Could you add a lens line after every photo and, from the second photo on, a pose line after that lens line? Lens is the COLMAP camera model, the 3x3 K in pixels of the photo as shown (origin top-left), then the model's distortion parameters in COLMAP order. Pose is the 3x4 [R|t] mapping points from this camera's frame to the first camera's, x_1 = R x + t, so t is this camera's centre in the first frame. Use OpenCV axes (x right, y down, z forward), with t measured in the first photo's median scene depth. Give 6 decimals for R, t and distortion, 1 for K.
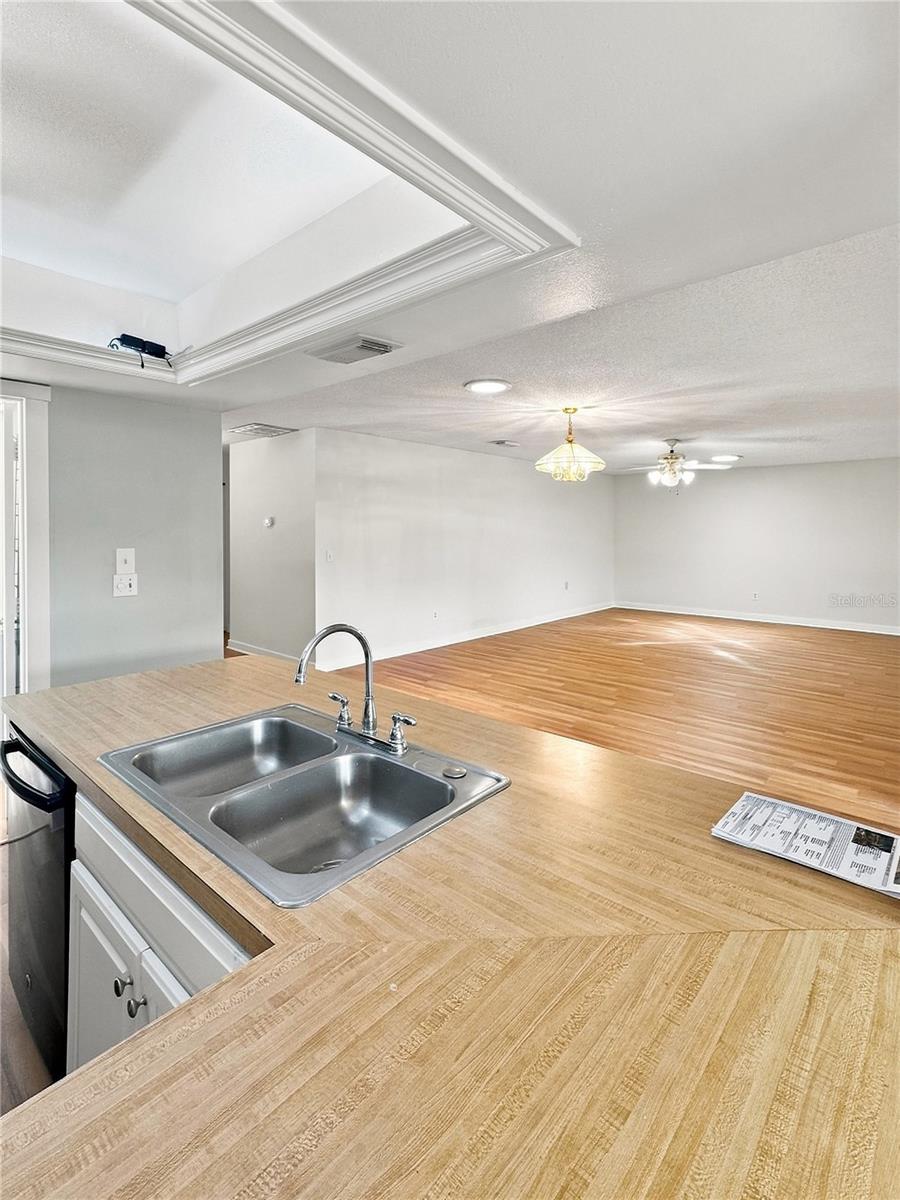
lens RADIAL K [[573.1, 0, 454.2], [0, 573.1, 562.8], [0, 0, 1]] dist [0.002807, 0.000094]
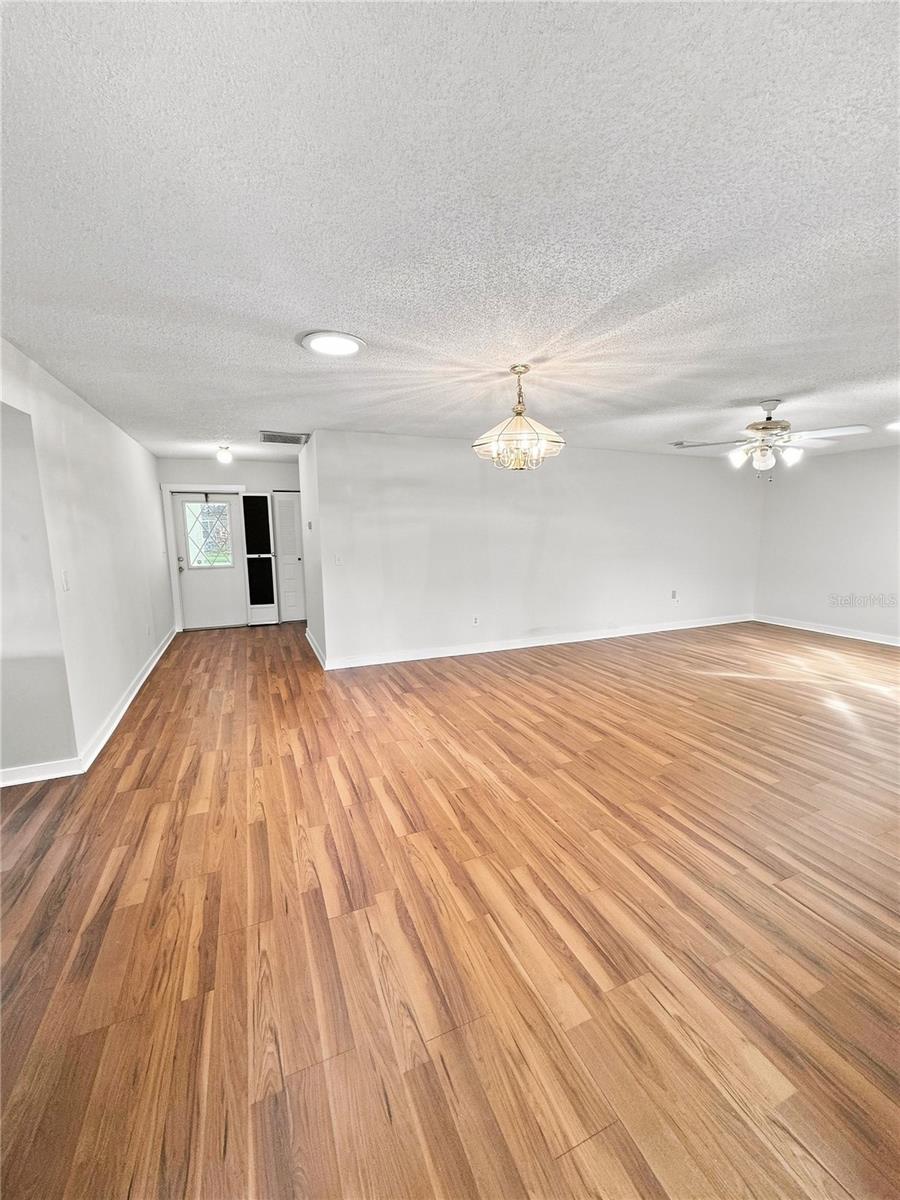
lens RADIAL K [[478.3, 0, 447.8], [0, 478.3, 602.5], [0, 0, 1]] dist [-0.000281, 0.000106]
pose [[0.897221, 0.058699, -0.437662, 0.342832], [-0.017004, 0.994983, 0.098588, -0.021893], [0.441253, -0.081013, 0.893718, 0.320542]]
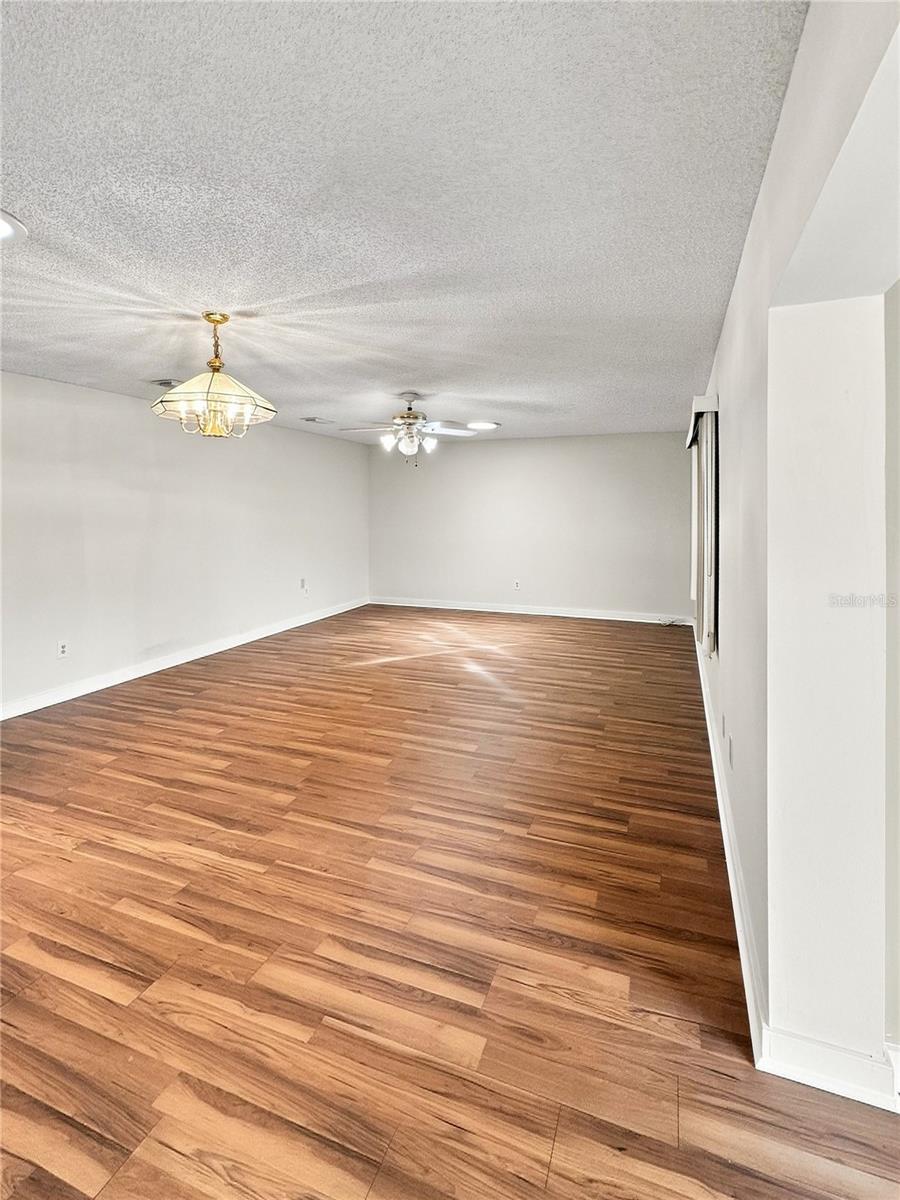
lens RADIAL K [[572.0, 0, 450.0], [0, 572.0, 600.0], [0, 0, 1]] dist [0.002075, 0.000643]
pose [[0.941236, -0.060961, 0.332204, 0.210384], [0.026409, 0.993849, 0.107553, -0.029007], [-0.336717, -0.092459, 0.937056, 0.320825]]
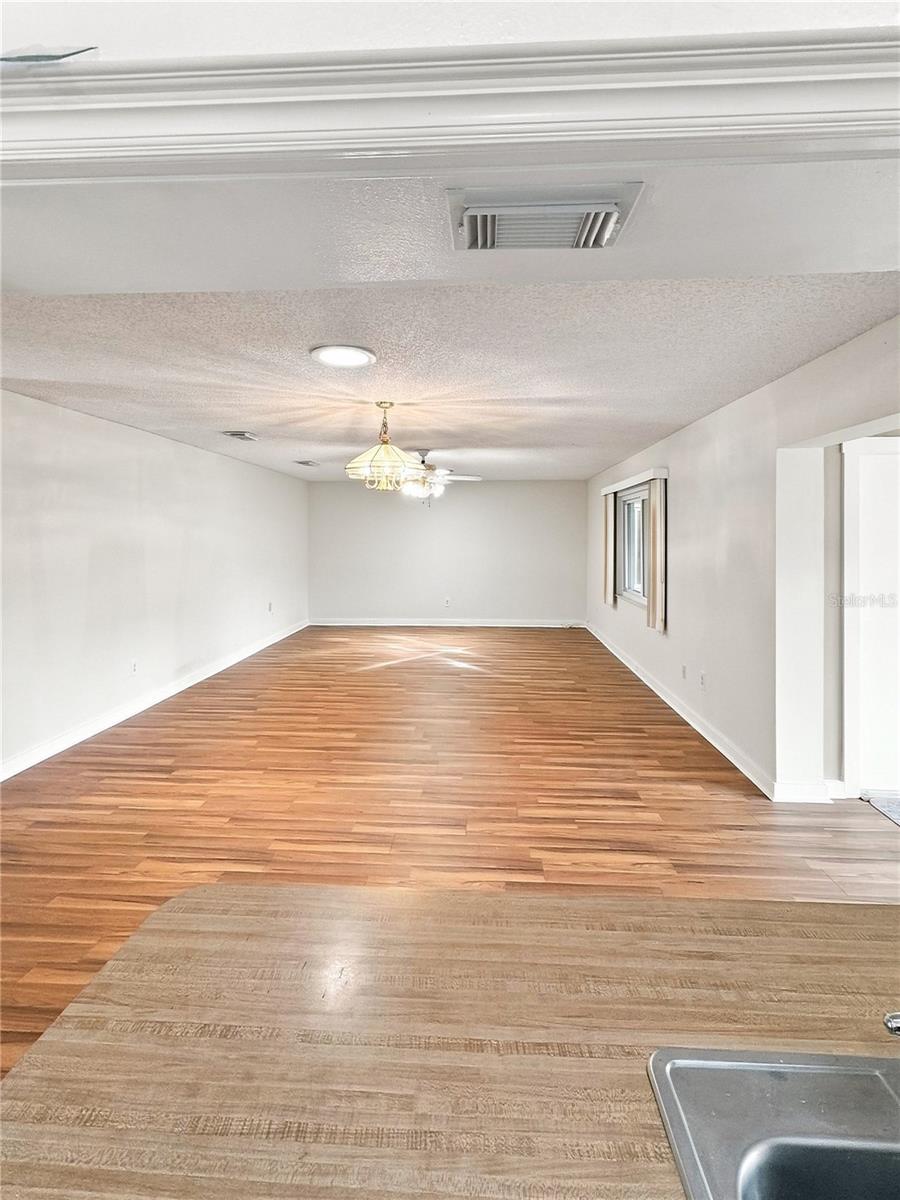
lens RADIAL K [[573.1, 0, 454.2], [0, 573.1, 562.8], [0, 0, 1]] dist [0.002807, 0.000094]
pose [[0.788947, -0.033967, 0.613521, -0.187208], [0.041129, 0.999151, 0.002429, -0.029883], [-0.613083, 0.023317, 0.789674, 0.239009]]
